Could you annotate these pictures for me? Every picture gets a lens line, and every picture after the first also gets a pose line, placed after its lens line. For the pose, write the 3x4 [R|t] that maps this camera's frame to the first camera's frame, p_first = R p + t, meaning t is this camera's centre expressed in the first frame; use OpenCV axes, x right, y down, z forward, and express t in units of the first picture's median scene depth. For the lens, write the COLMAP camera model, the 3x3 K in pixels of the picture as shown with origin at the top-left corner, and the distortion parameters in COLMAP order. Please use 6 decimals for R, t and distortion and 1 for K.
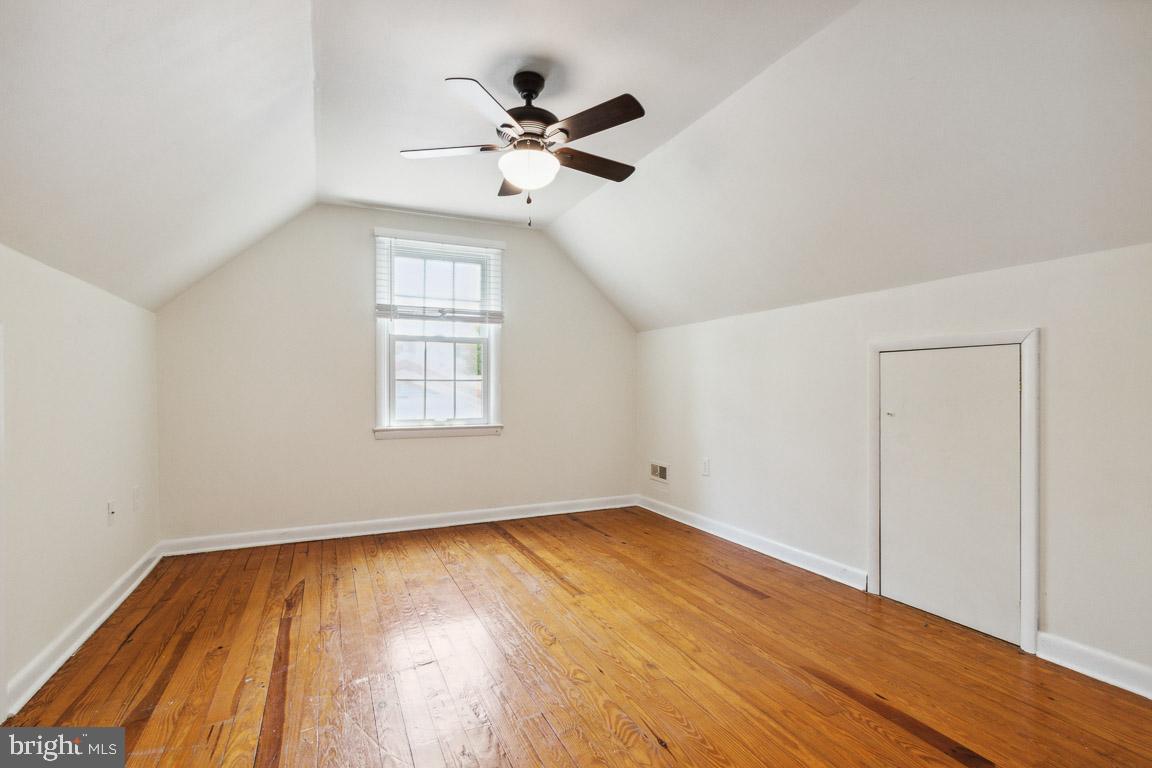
lens RADIAL K [[529.6, 0, 574.0], [0, 529.6, 386.7], [0, 0, 1]] dist [0.004349, -0.001670]
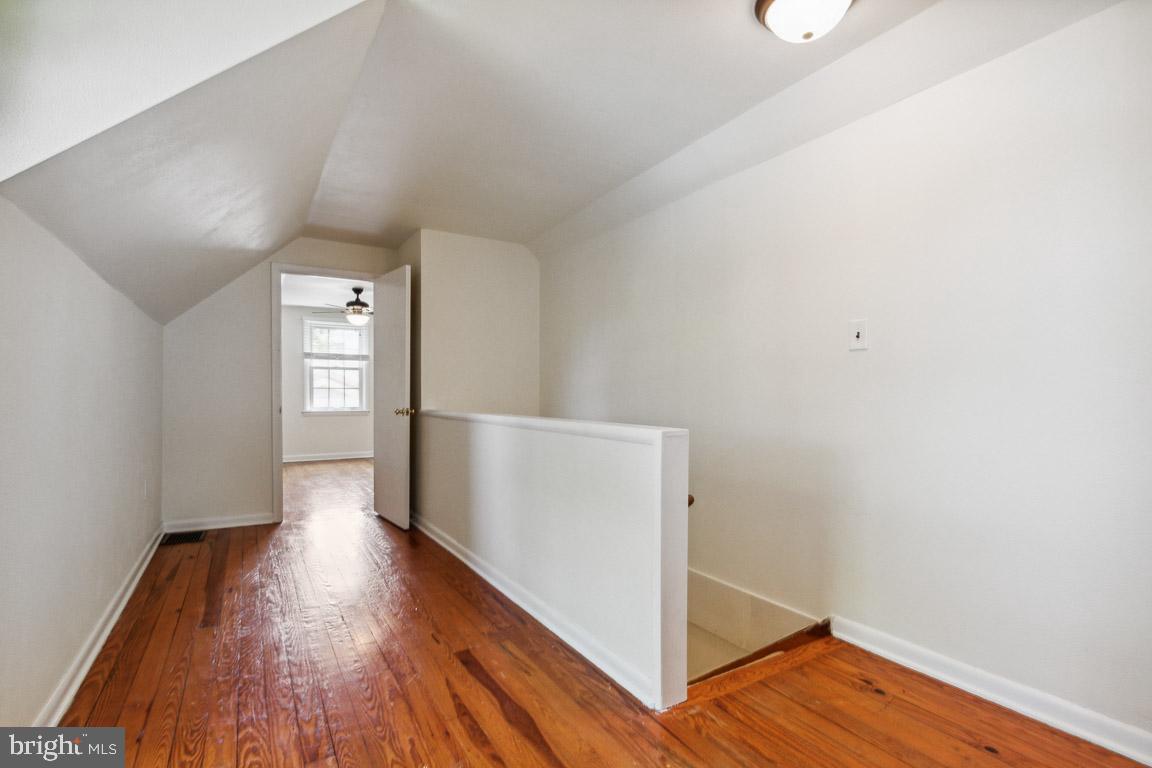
lens RADIAL K [[529.6, 0, 577.6], [0, 529.6, 390.3], [0, 0, 1]] dist [0.004349, -0.001670]
pose [[0.992616, 0.002437, 0.121278, 0.440661], [-0.001973, 0.999990, -0.003950, 0.001414], [-0.121286, 0.003681, 0.992611, -1.191990]]
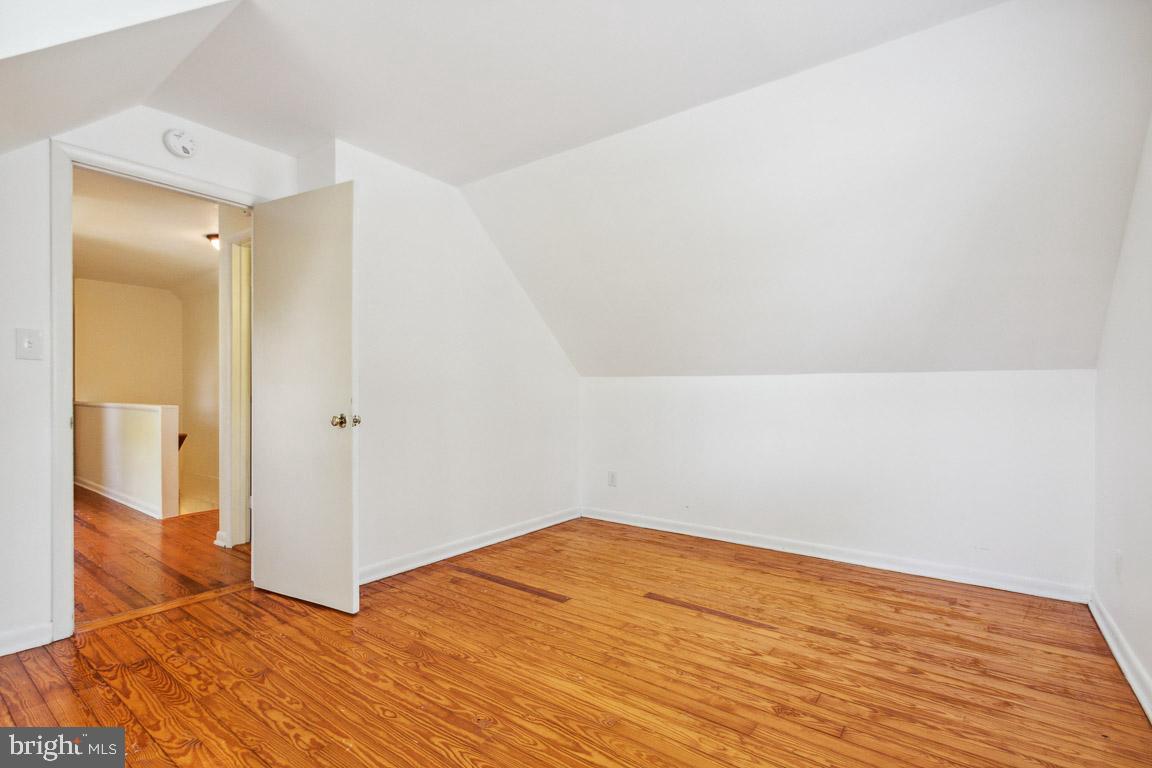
lens RADIAL K [[529.6, 0, 578.2], [0, 529.6, 387.2], [0, 0, 1]] dist [0.004349, -0.001670]
pose [[0.876803, 0.004841, 0.480825, 0.923792], [-0.004087, 0.999988, -0.002614, -0.010120], [-0.480832, 0.000327, 0.876813, -2.499826]]
